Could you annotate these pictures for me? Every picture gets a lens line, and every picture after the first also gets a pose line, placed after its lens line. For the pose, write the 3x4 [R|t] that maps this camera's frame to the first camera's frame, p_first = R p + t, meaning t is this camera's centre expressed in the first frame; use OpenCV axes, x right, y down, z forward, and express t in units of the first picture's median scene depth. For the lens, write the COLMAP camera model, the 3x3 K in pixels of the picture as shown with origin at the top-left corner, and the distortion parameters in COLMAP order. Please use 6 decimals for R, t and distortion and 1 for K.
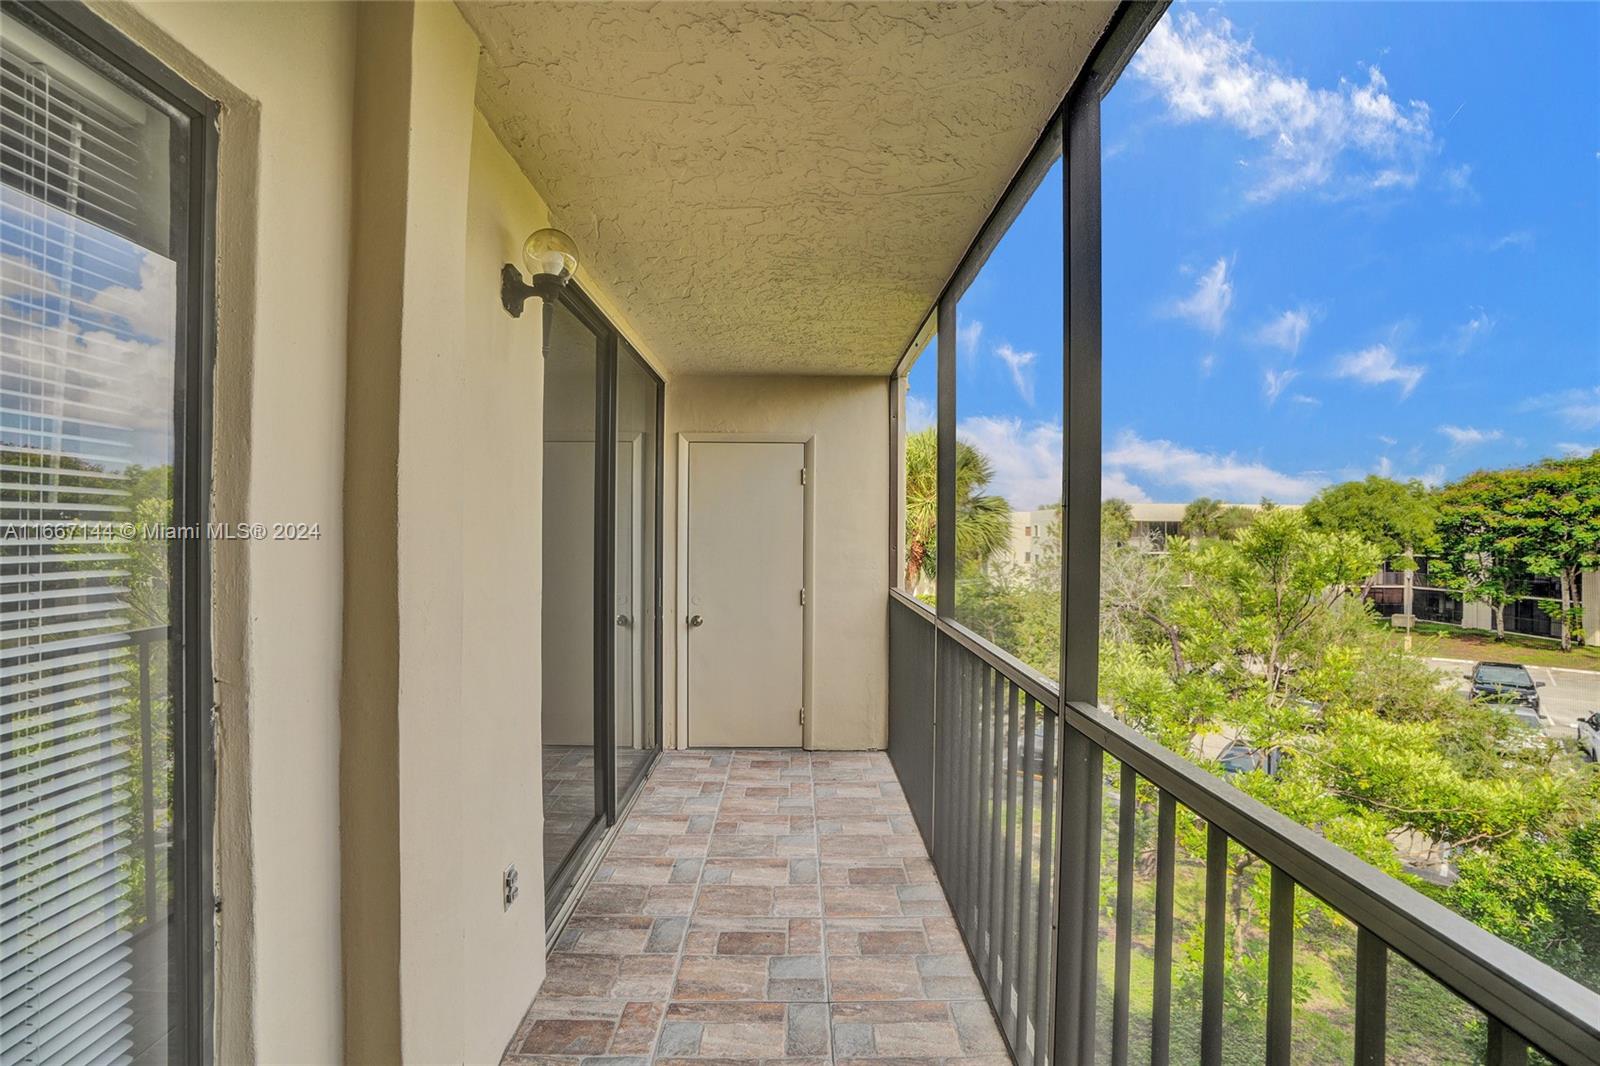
lens RADIAL K [[748.6, 0, 800.0], [0, 748.6, 533.0], [0, 0, 1]] dist [-0.066850, 0.031142]
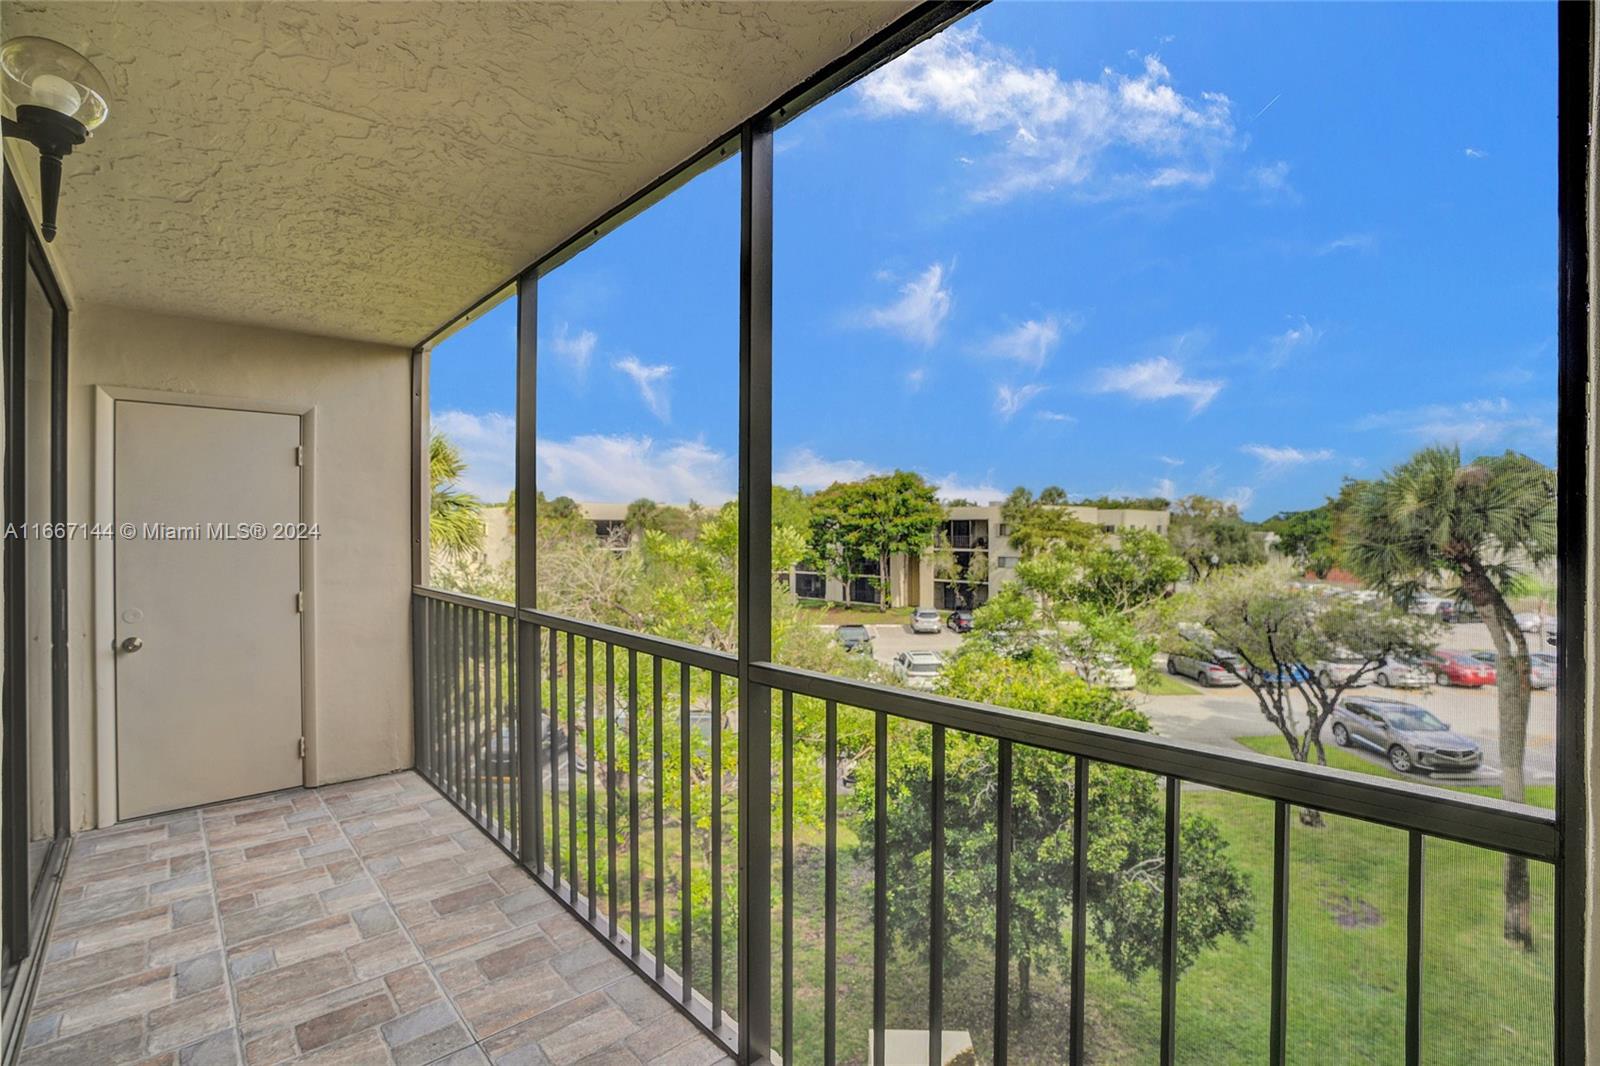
lens RADIAL K [[748.6, 0, 800.0], [0, 748.6, 533.0], [0, 0, 1]] dist [-0.066850, 0.031142]
pose [[0.754826, -0.007956, 0.655876, -0.106426], [0.006817, 0.999968, 0.004285, 0.009439], [-0.655889, 0.001236, 0.754856, 0.034347]]
